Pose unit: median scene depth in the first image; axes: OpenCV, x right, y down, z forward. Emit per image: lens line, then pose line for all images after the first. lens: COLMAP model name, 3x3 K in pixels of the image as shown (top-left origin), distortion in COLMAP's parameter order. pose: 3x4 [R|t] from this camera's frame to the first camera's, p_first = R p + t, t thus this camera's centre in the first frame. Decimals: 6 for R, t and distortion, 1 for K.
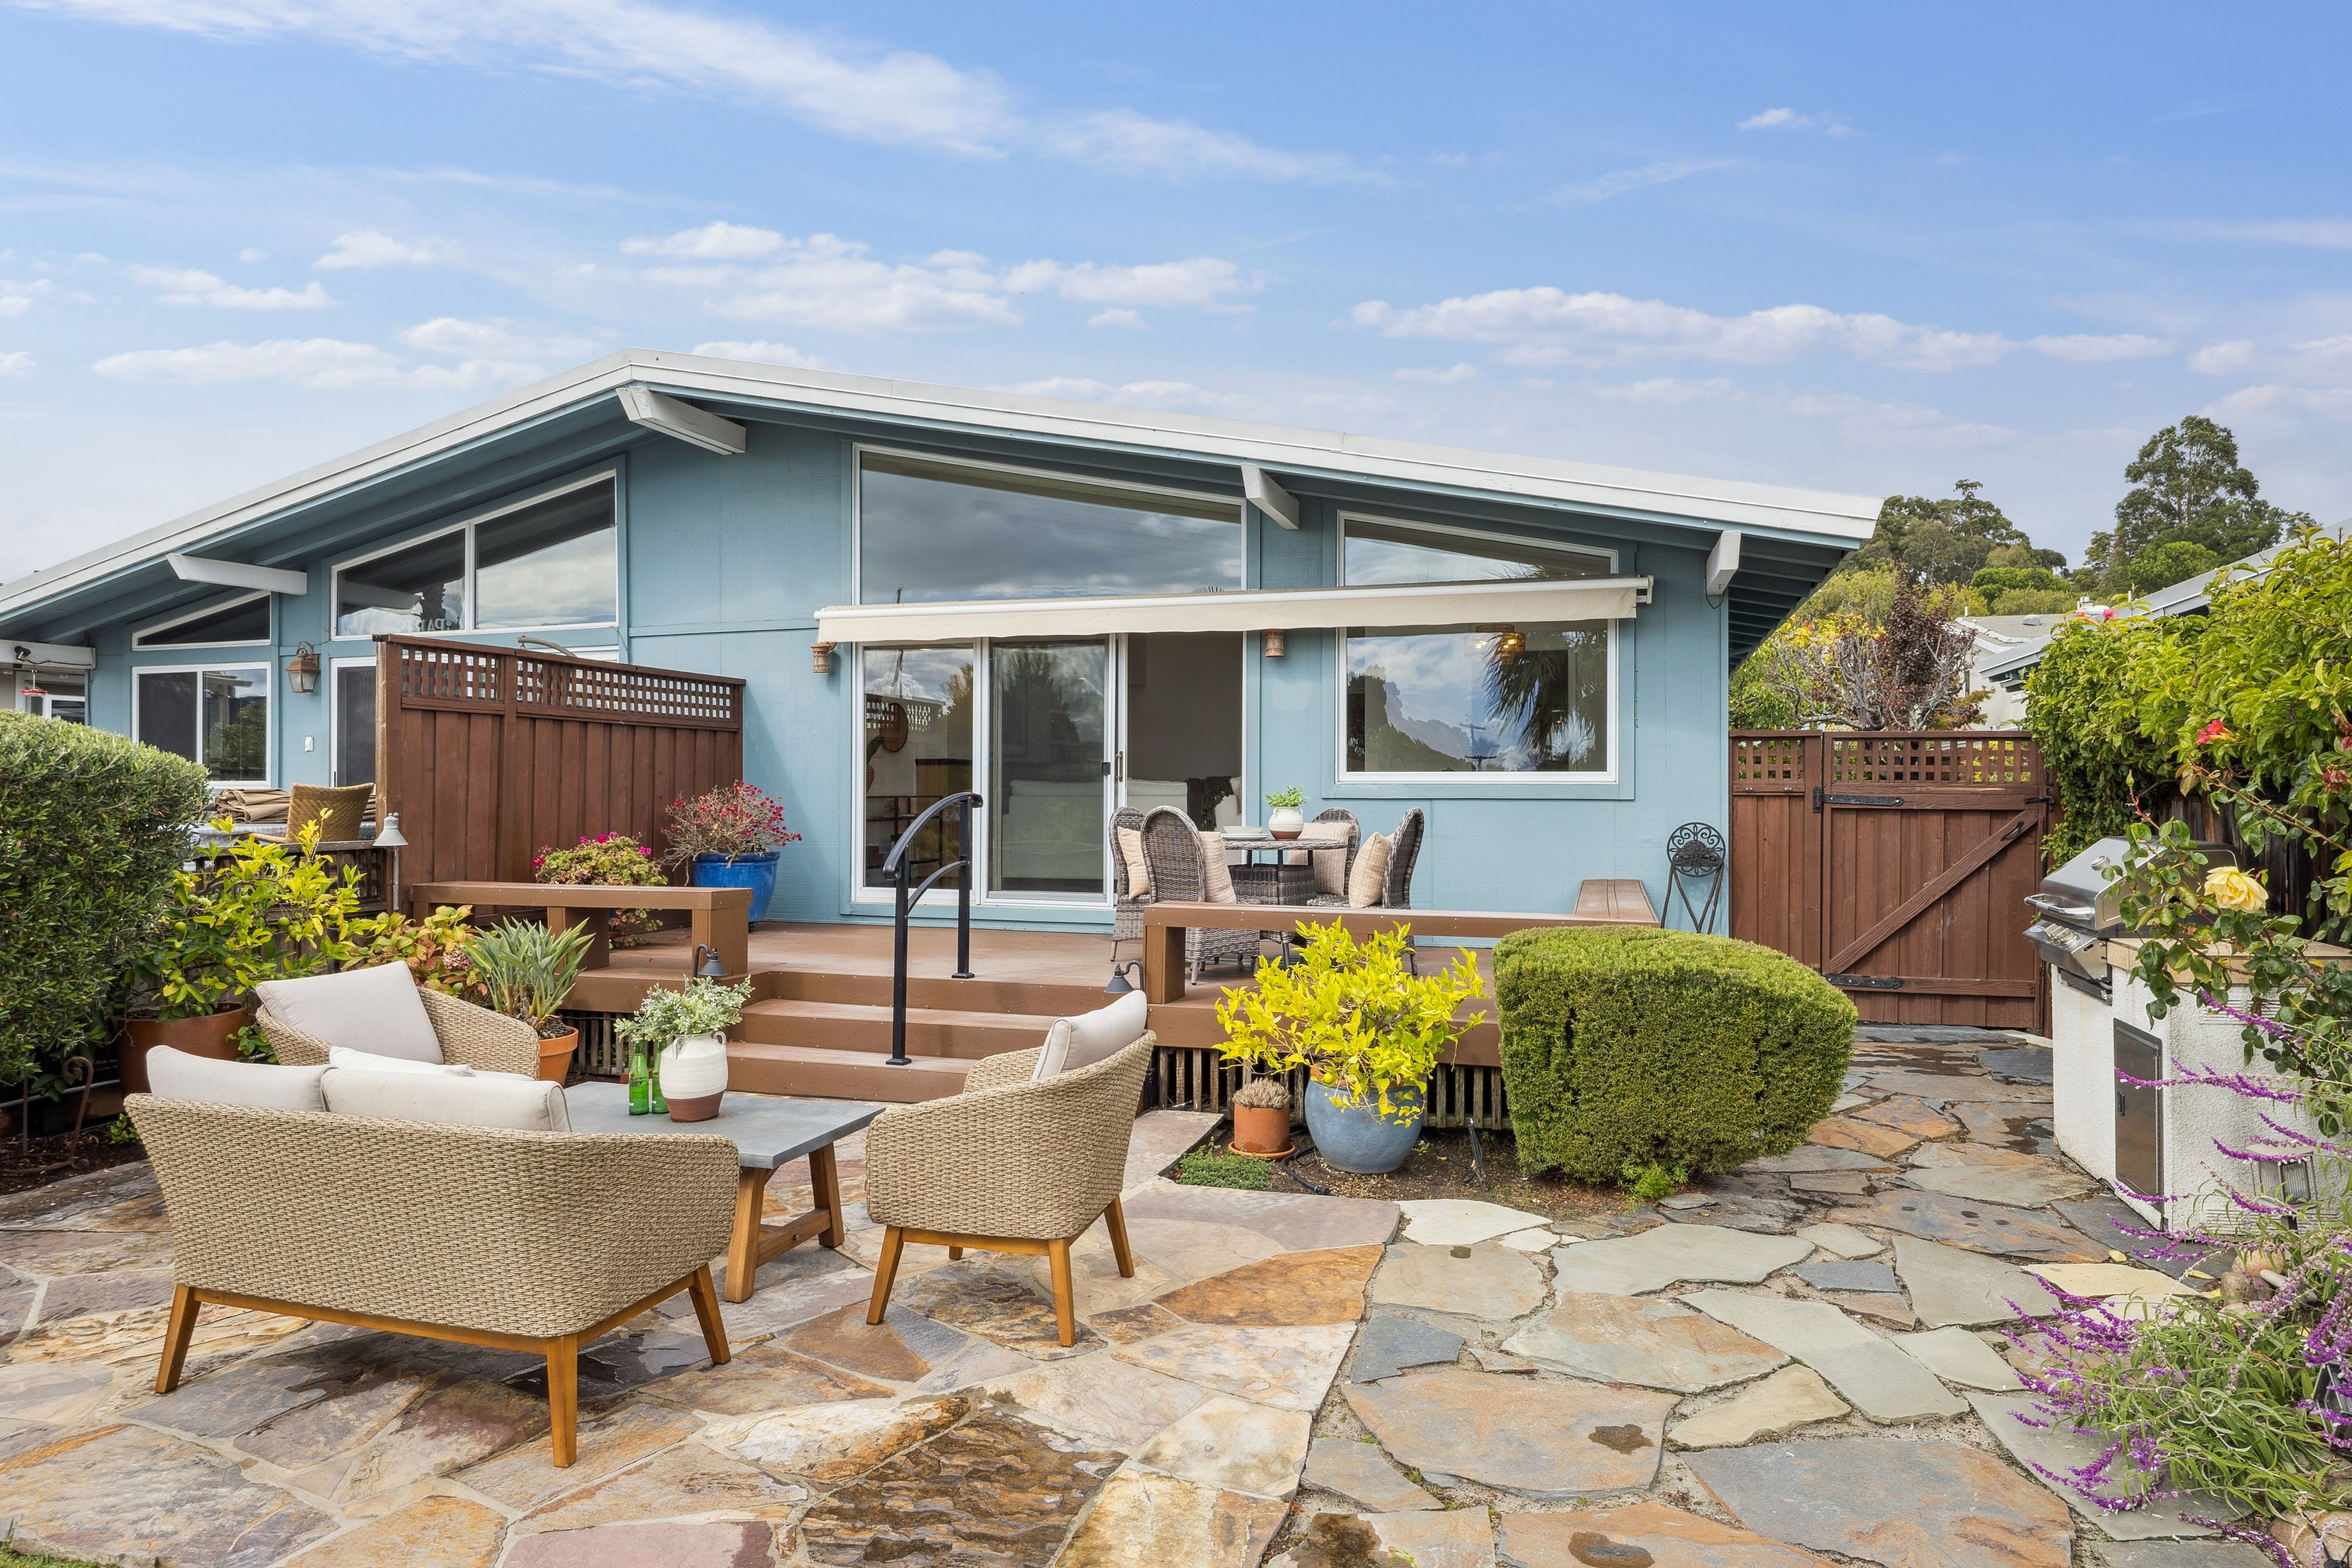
lens RADIAL K [[1372.9, 0, 1169.0], [0, 1372.9, 778.8], [0, 0, 1]] dist [0.001442, -0.030462]
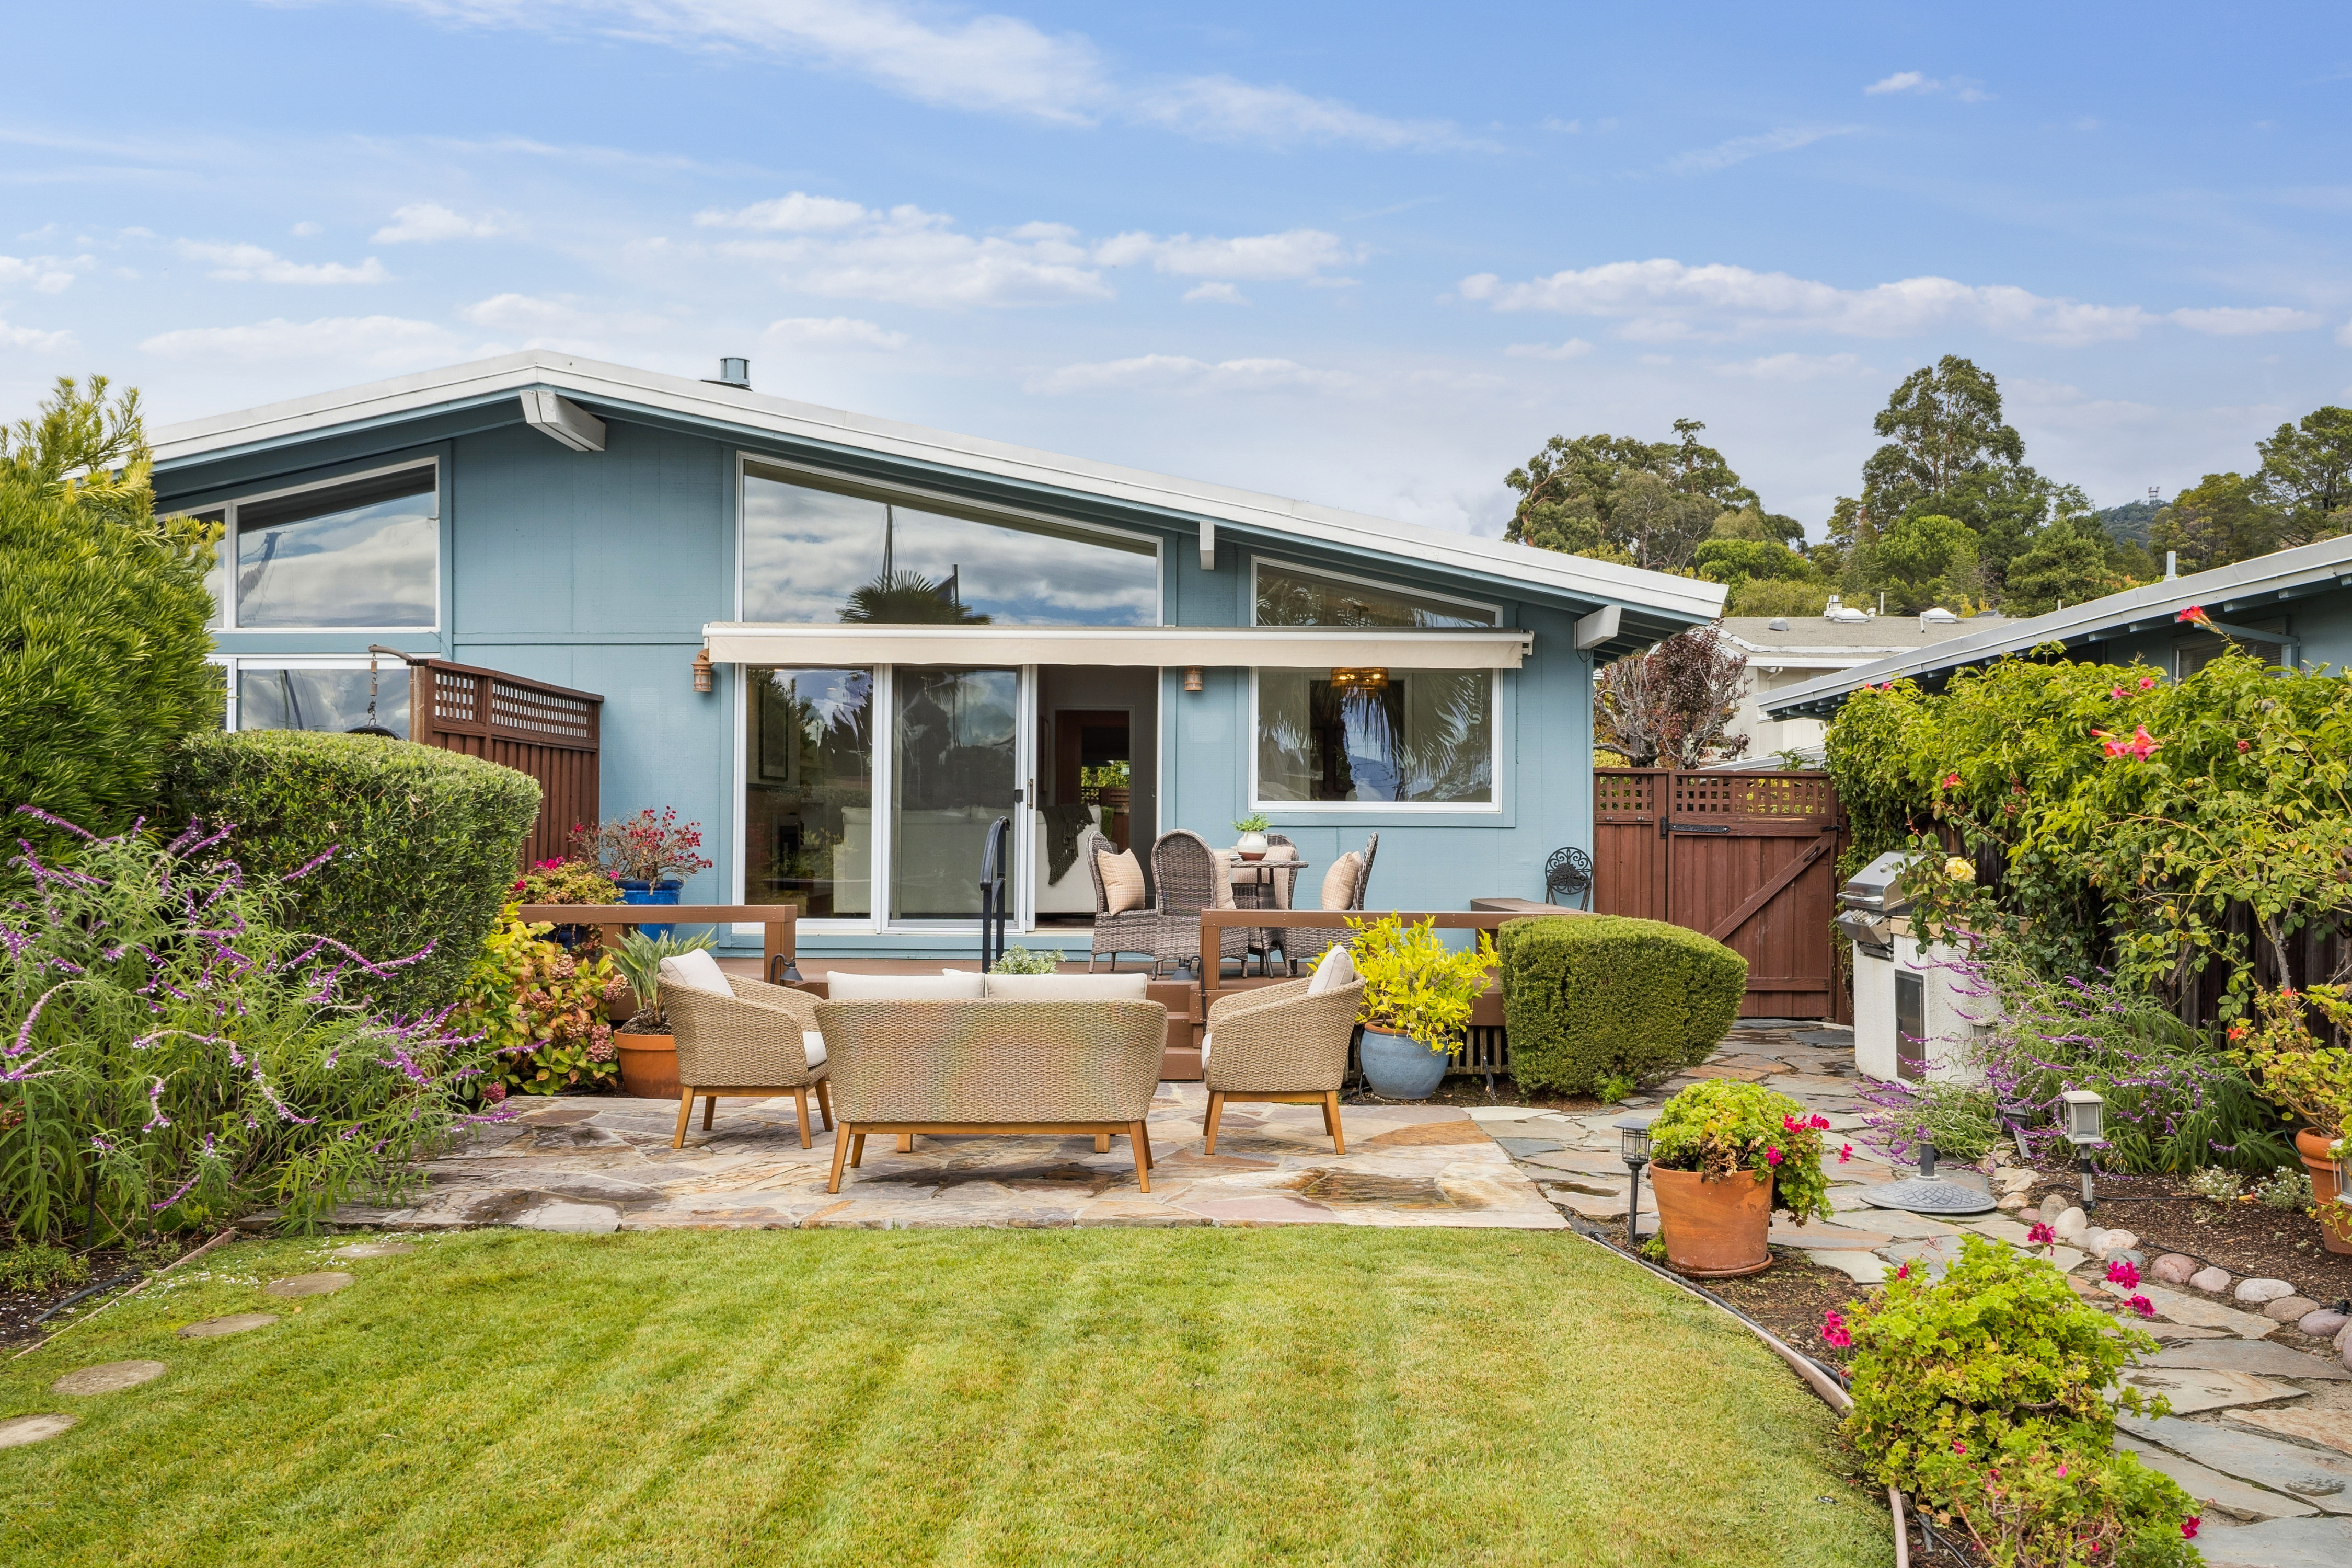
lens RADIAL K [[2103.3, 0, 1176.0], [0, 2103.3, 784.0], [0, 0, 1]] dist [0.008855, -0.002685]
pose [[0.957284, 0.009750, 0.288985, -0.436645], [-0.006111, 0.999890, -0.013491, 0.004514], [-0.289085, 0.011148, 0.957238, -0.588800]]
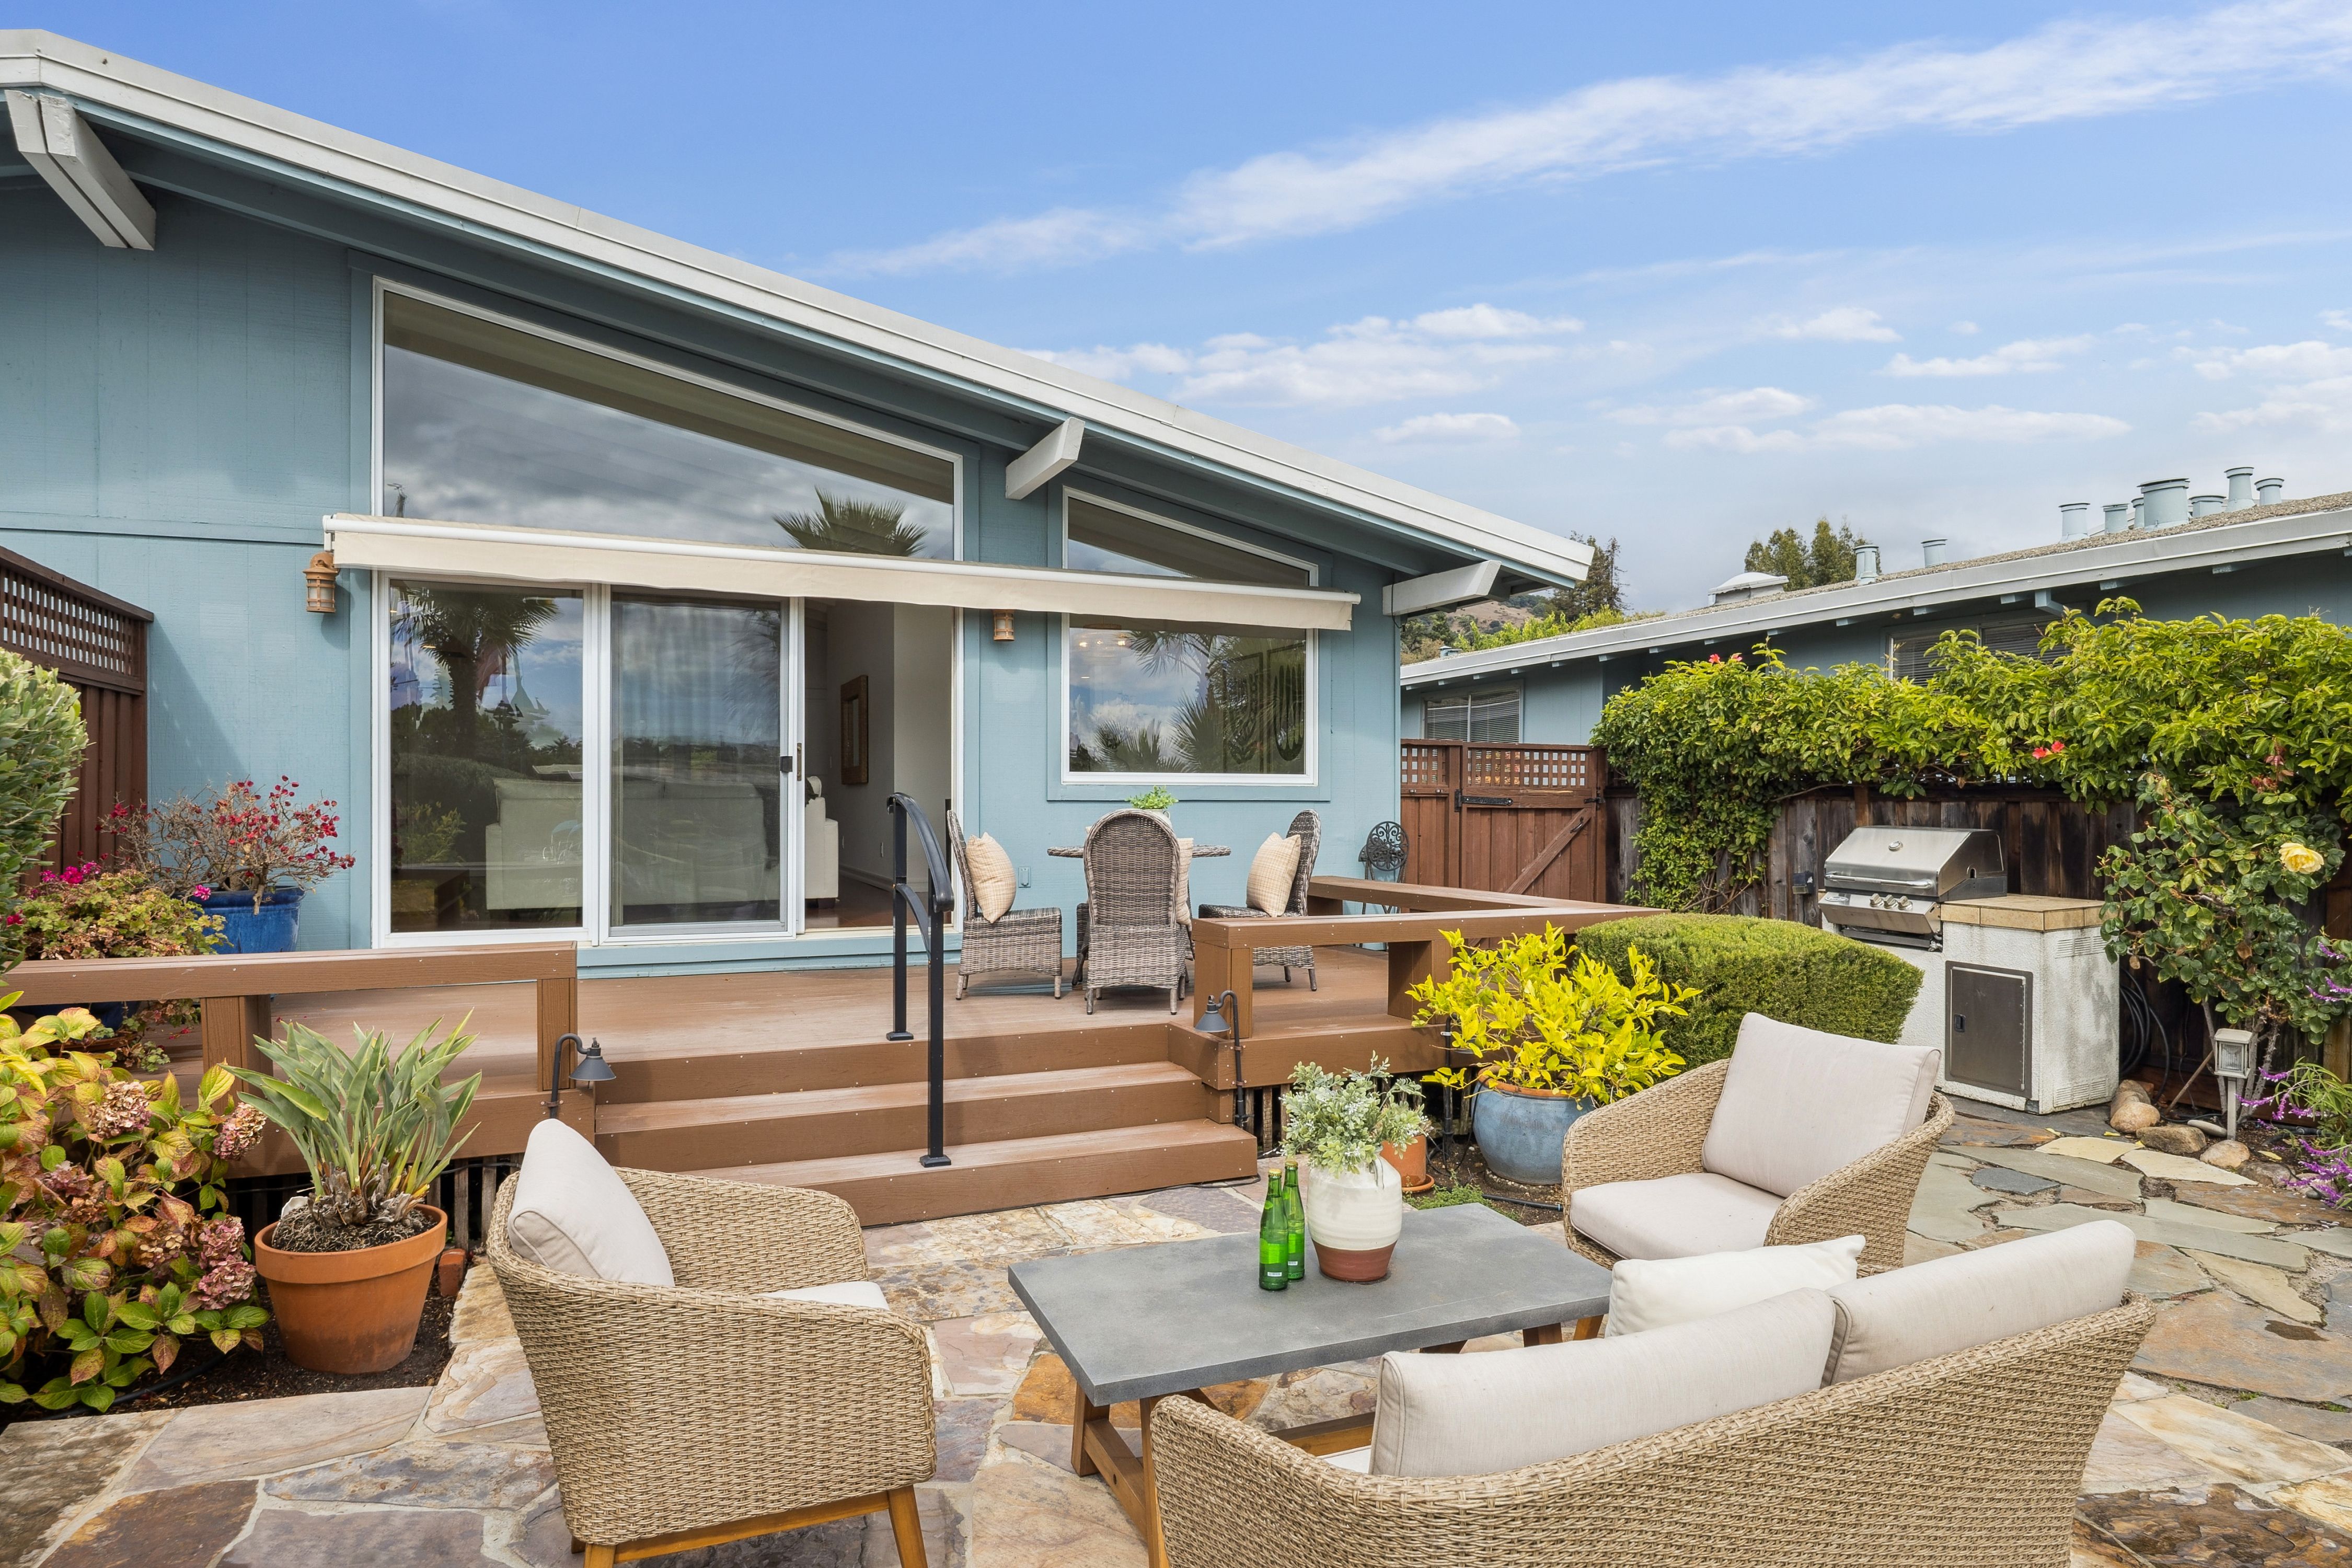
lens RADIAL K [[1342.9, 0, 1163.5], [0, 1342.9, 808.7], [0, 0, 1]] dist [0.000476, -0.023681]
pose [[0.758476, -0.006422, 0.651669, -0.444928], [-0.005763, 0.999846, 0.016560, 0.004696], [-0.651675, -0.016315, 0.758323, 0.297691]]
